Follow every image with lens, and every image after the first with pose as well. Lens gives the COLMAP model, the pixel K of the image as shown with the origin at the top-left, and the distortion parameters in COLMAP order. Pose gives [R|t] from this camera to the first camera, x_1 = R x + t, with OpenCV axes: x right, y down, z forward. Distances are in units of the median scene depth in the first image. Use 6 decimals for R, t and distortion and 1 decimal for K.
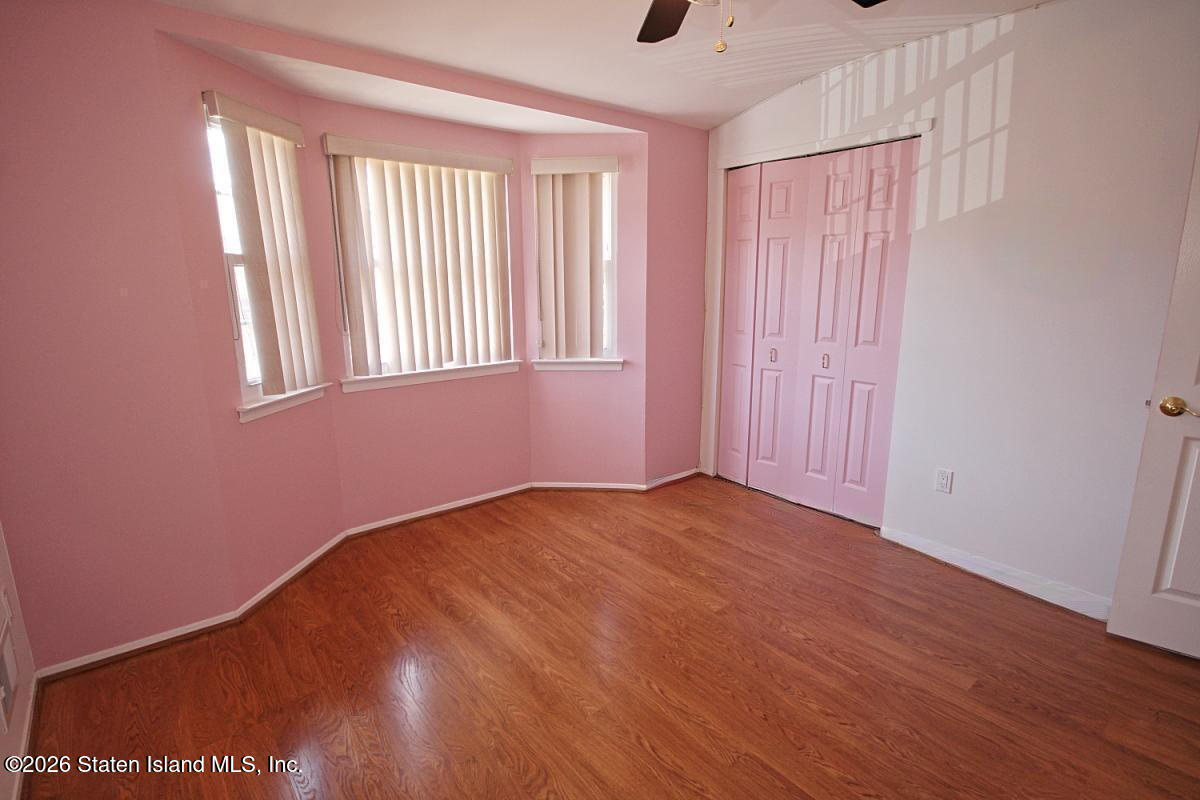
lens RADIAL K [[591.4, 0, 600.0], [0, 591.4, 400.0], [0, 0, 1]] dist [0.001421, 0.000423]
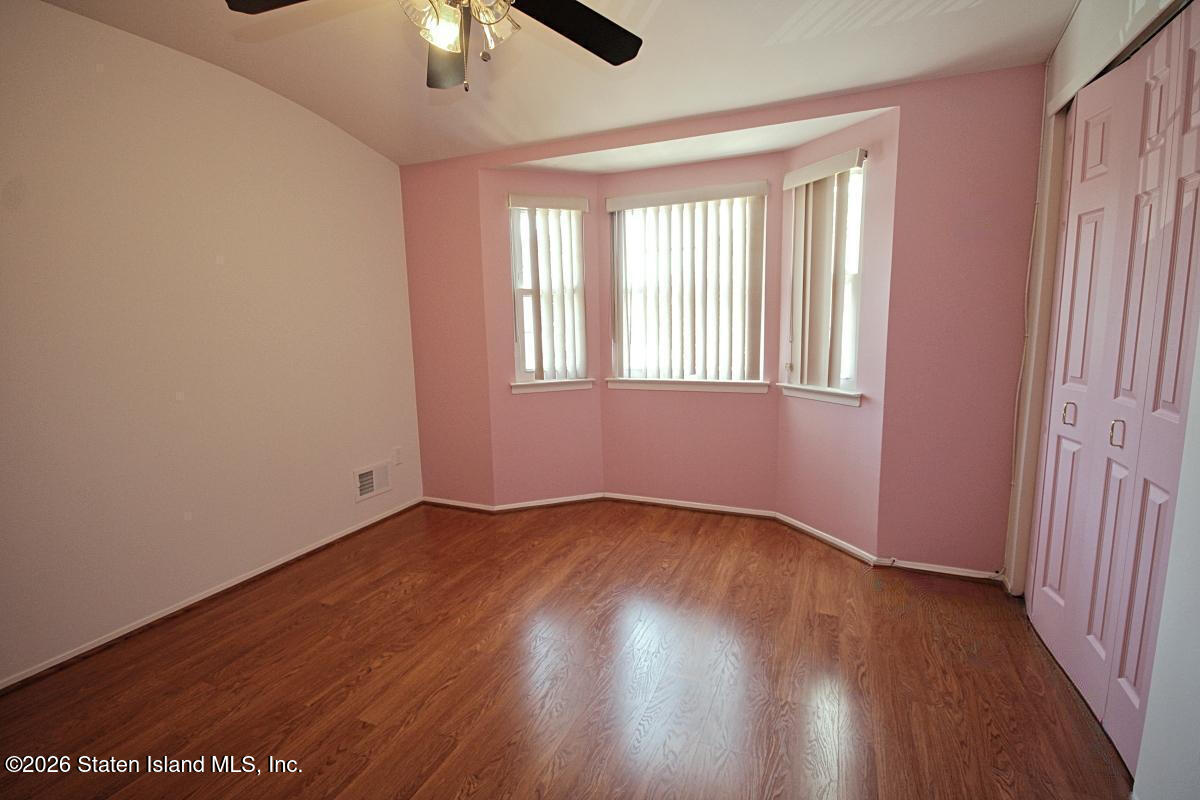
lens RADIAL K [[563.2, 0, 600.0], [0, 563.2, 400.0], [0, 0, 1]] dist [-0.011071, 0.023848]
pose [[0.454566, 0.124921, -0.881910, 0.606998], [-0.162435, 0.985139, 0.055819, -0.048408], [0.875777, 0.117880, 0.468102, 0.355588]]
